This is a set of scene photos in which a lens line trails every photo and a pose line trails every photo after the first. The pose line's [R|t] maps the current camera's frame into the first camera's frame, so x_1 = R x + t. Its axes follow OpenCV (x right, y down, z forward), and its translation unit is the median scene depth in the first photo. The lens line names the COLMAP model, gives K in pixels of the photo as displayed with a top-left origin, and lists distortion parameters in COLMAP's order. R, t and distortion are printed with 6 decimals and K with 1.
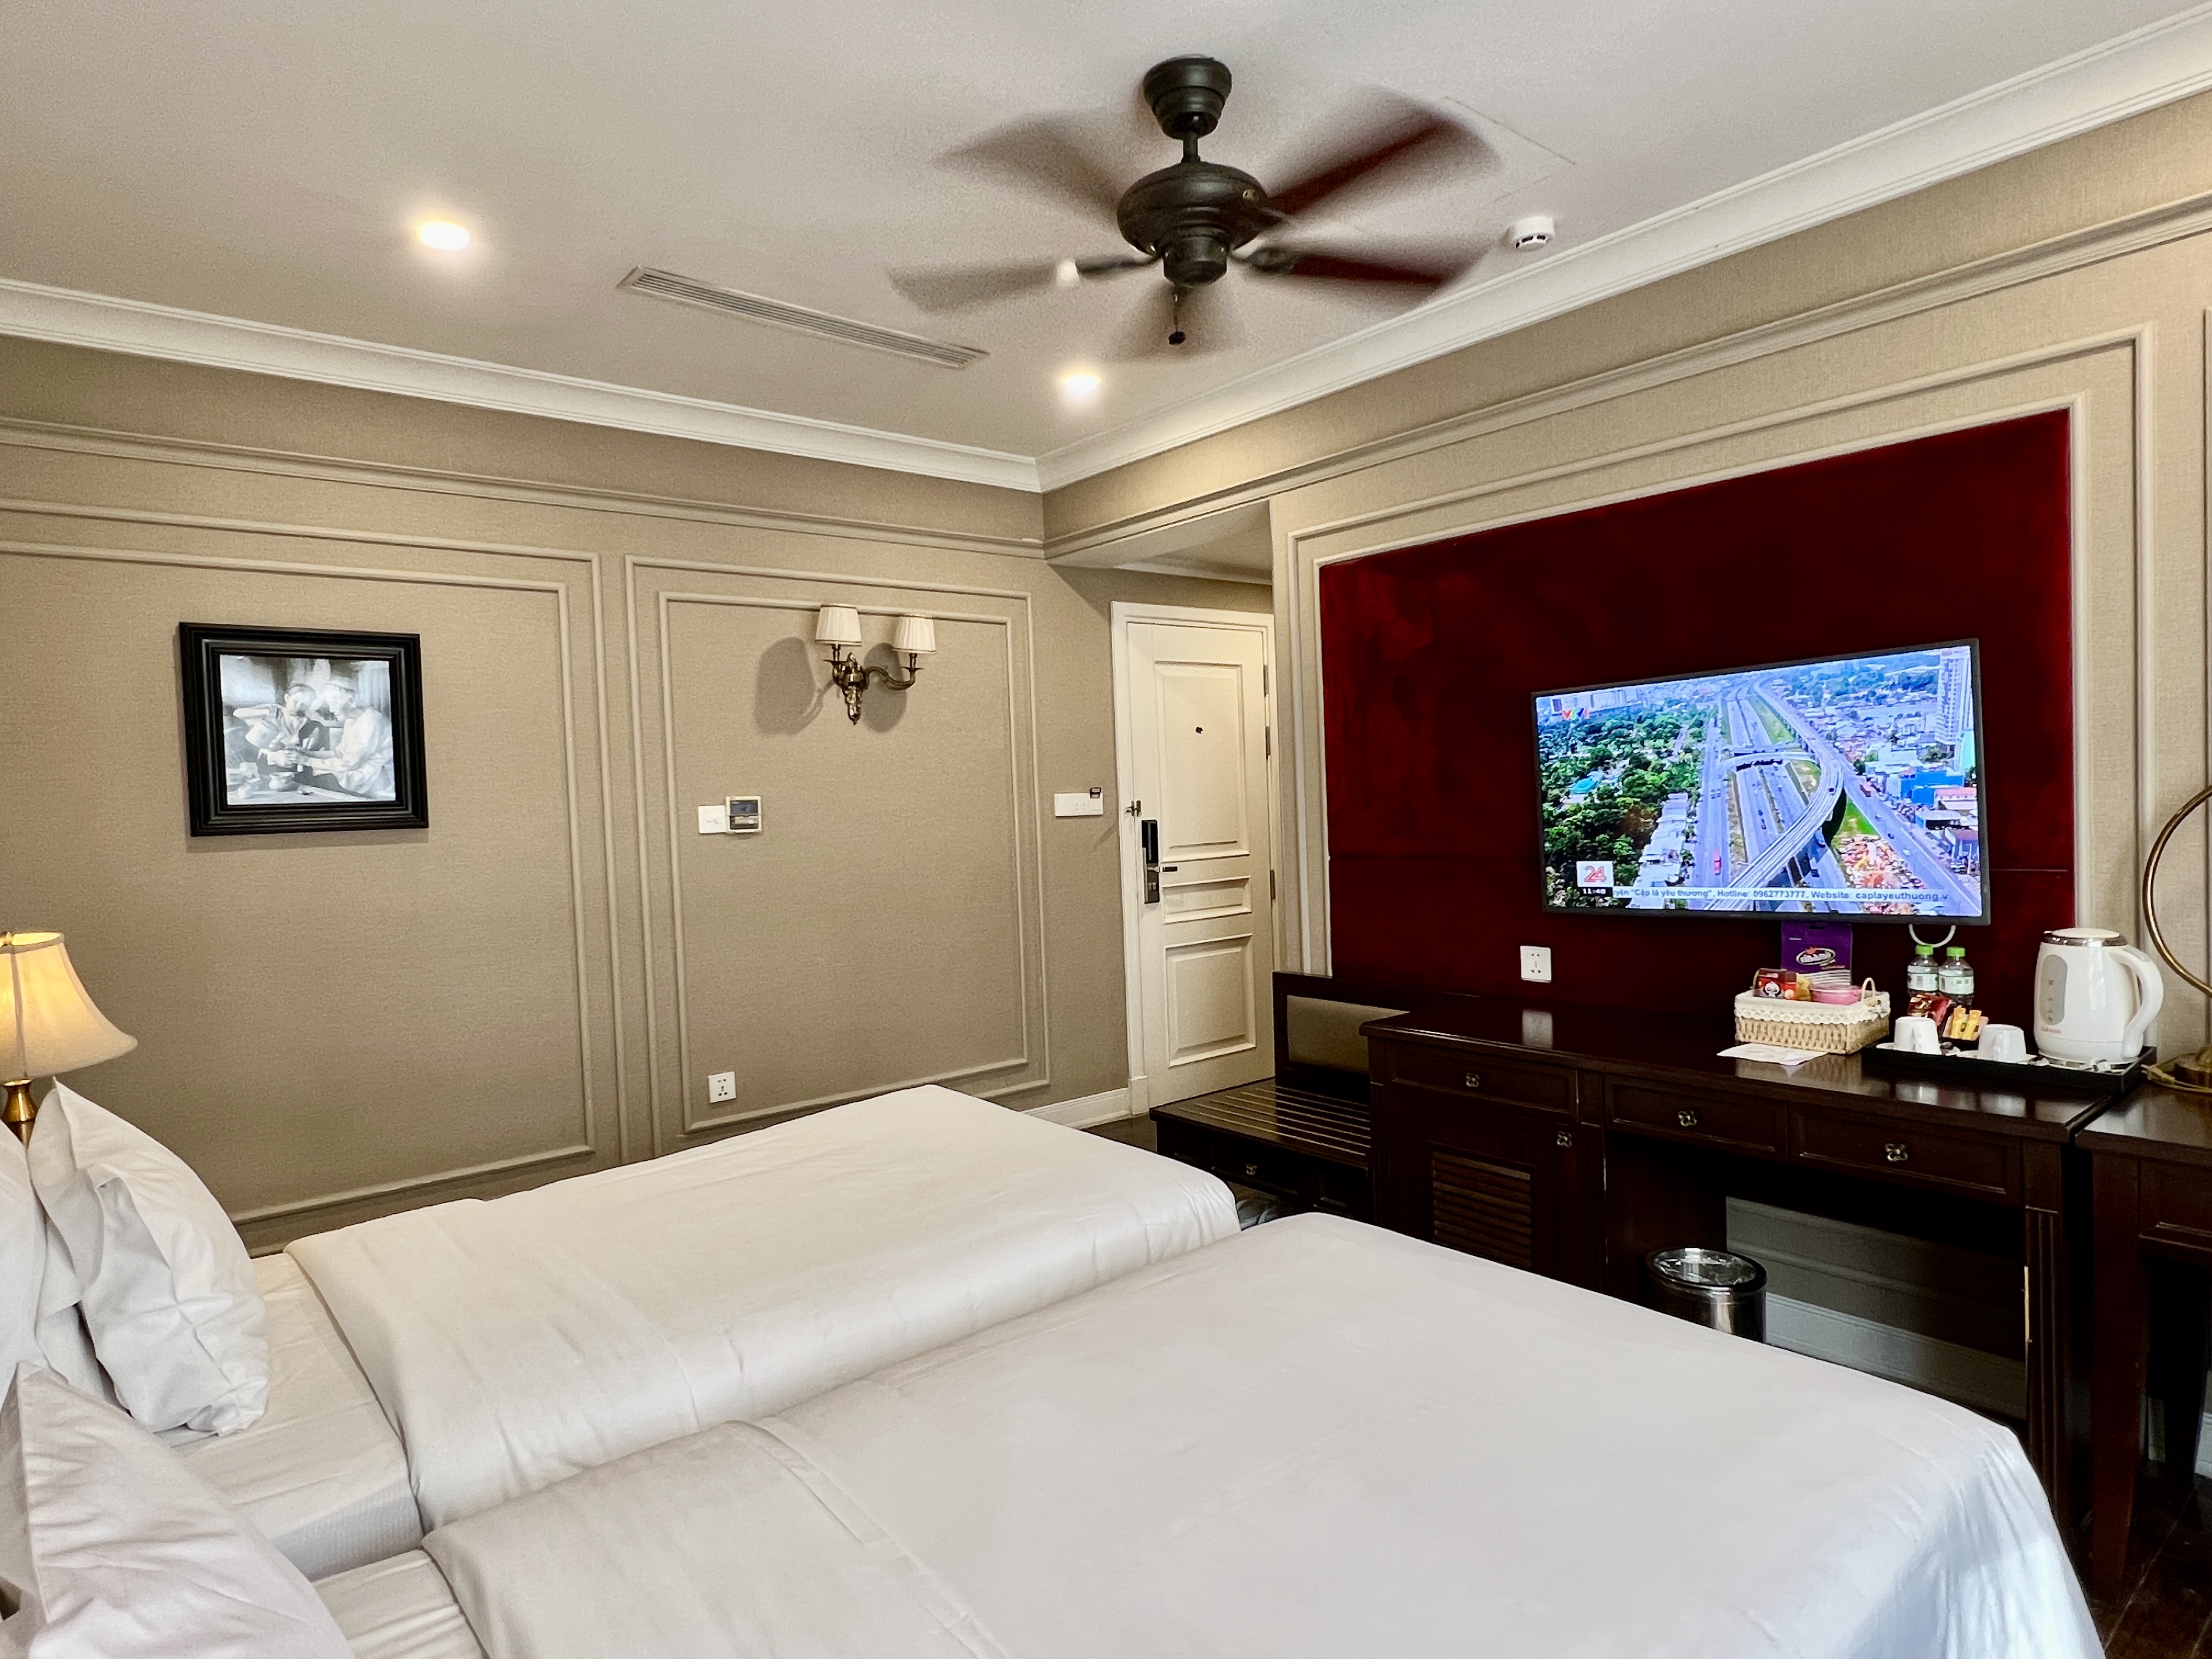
lens RADIAL K [[1251.6, 0, 1100.9], [0, 1251.6, 836.9], [0, 0, 1]] dist [-0.006197, -0.003355]
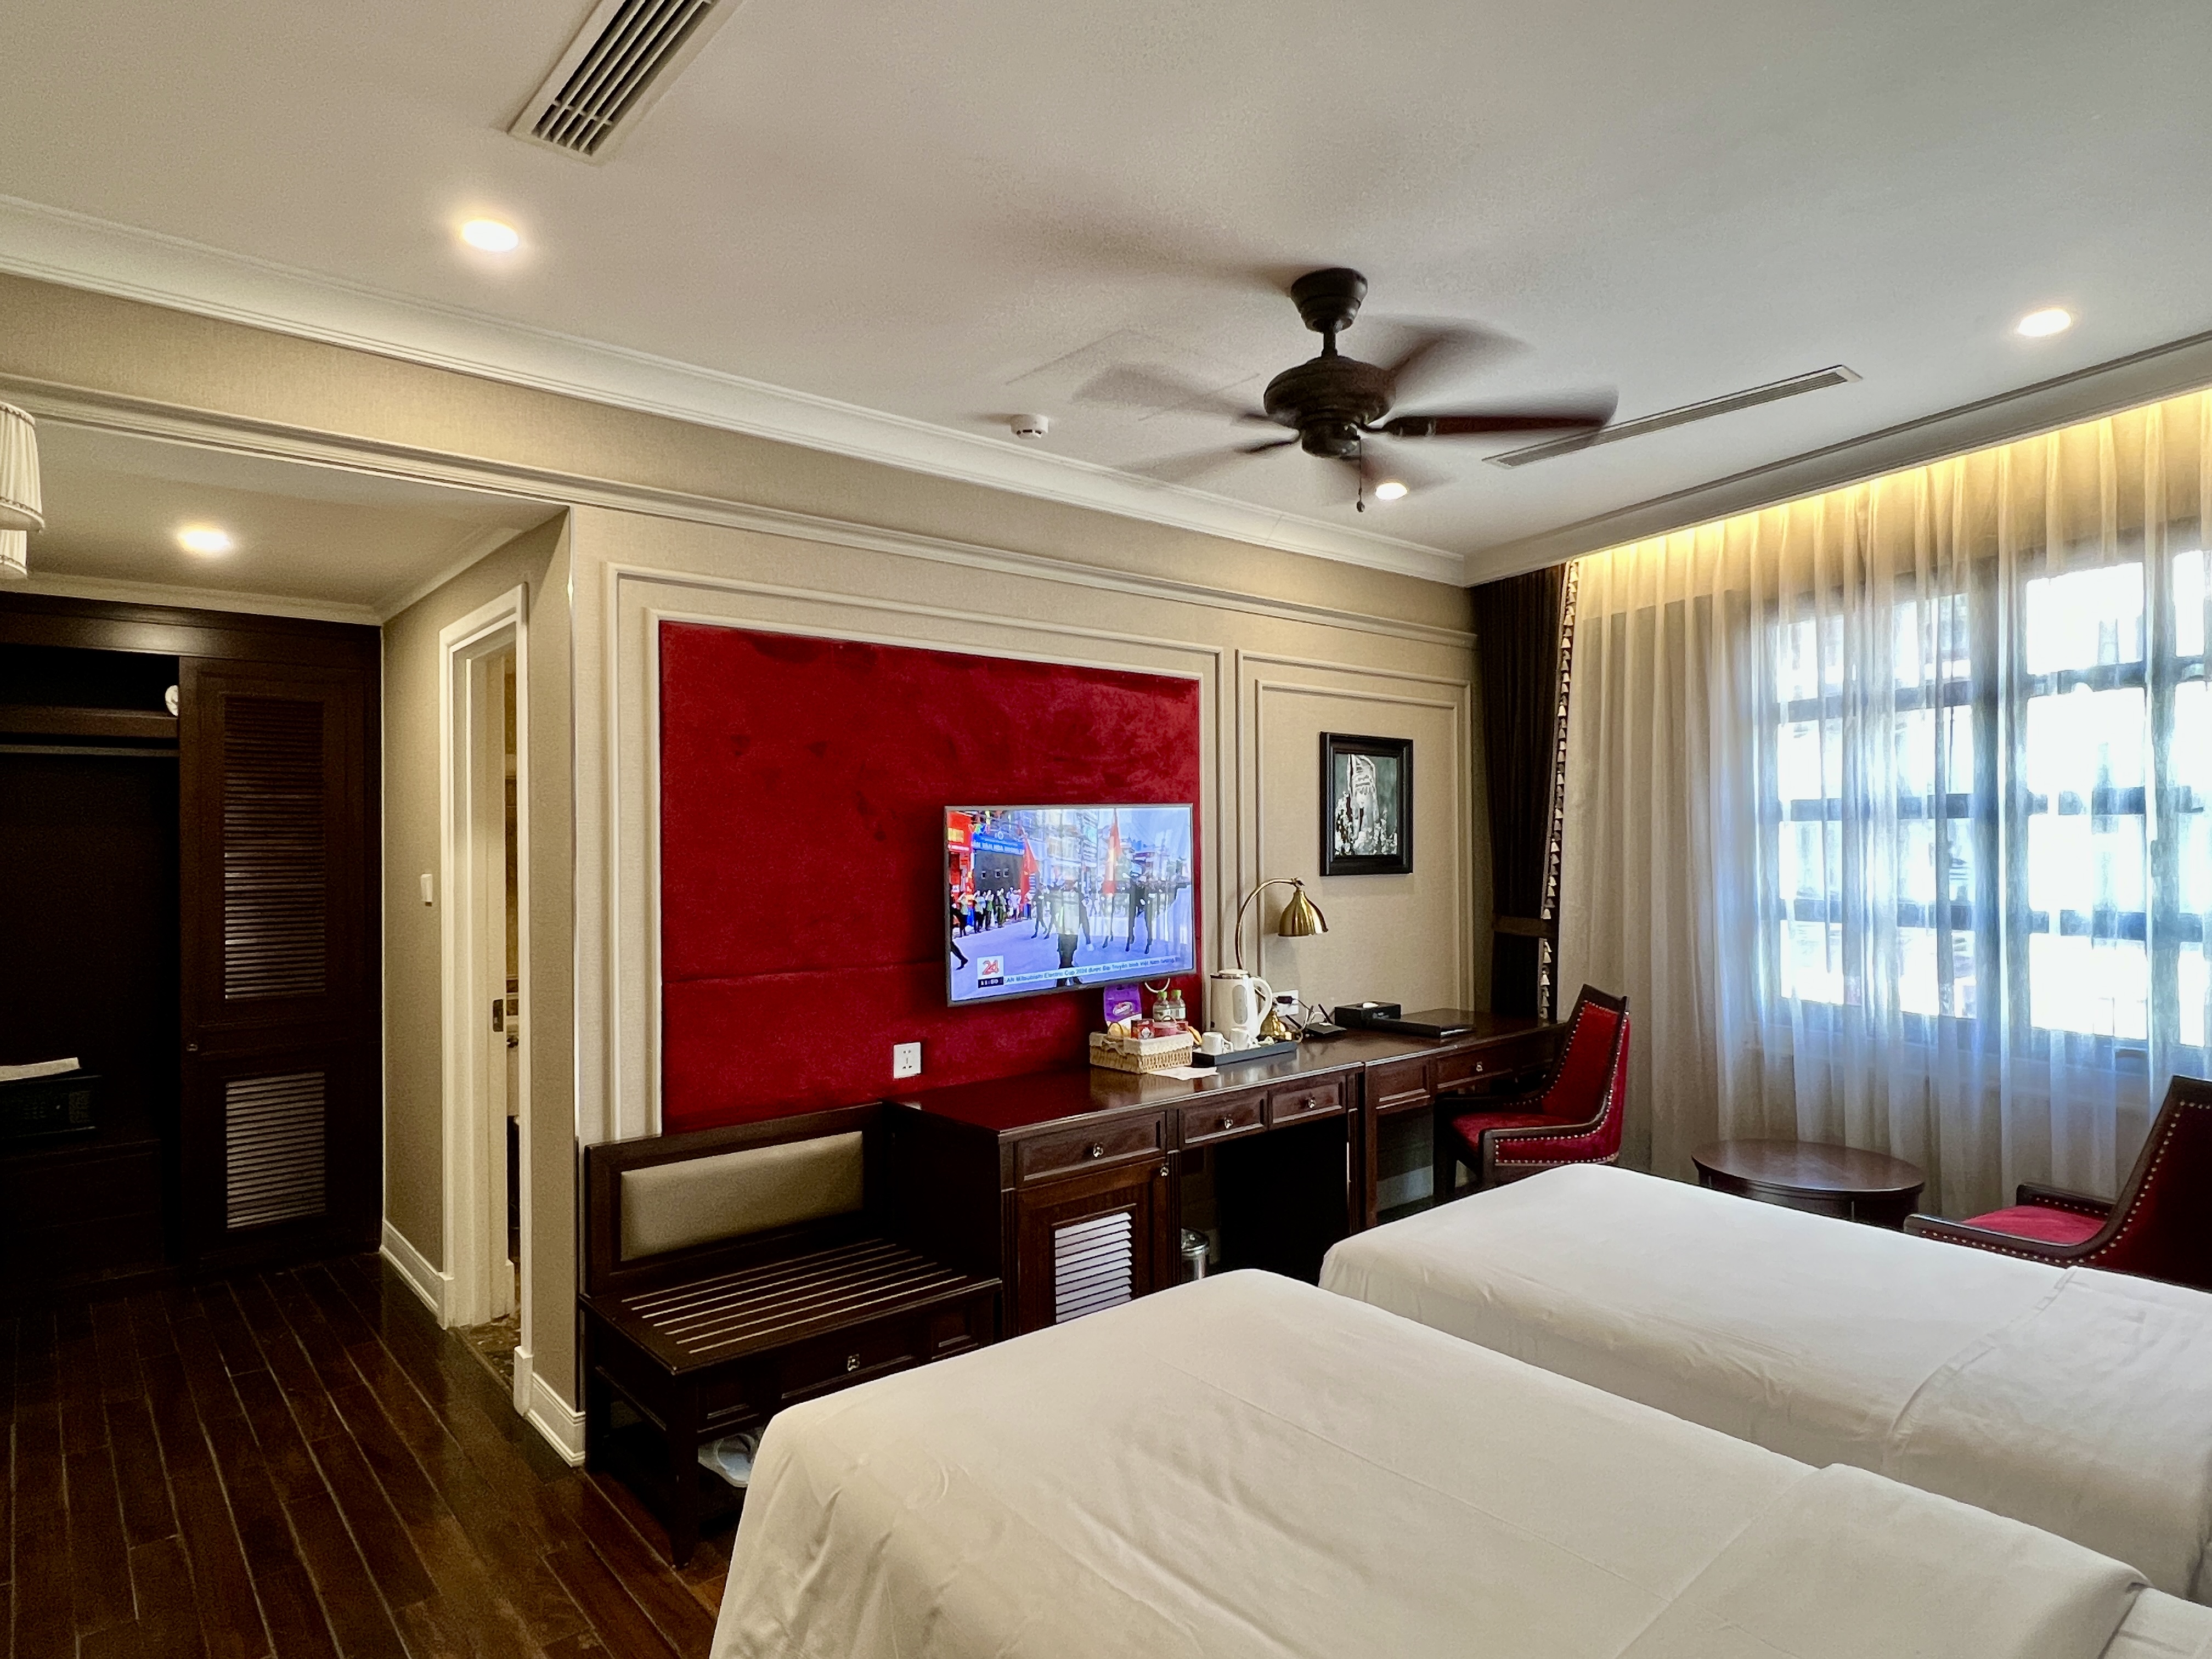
lens RADIAL K [[1251.6, 0, 1125.2], [0, 1251.6, 834.5], [0, 0, 1]] dist [-0.006197, -0.003355]
pose [[-0.047868, 0.040667, 0.998025, -0.730470], [0.039291, 0.998474, -0.038801, -0.041235], [-0.998081, 0.037356, -0.049393, 0.860938]]
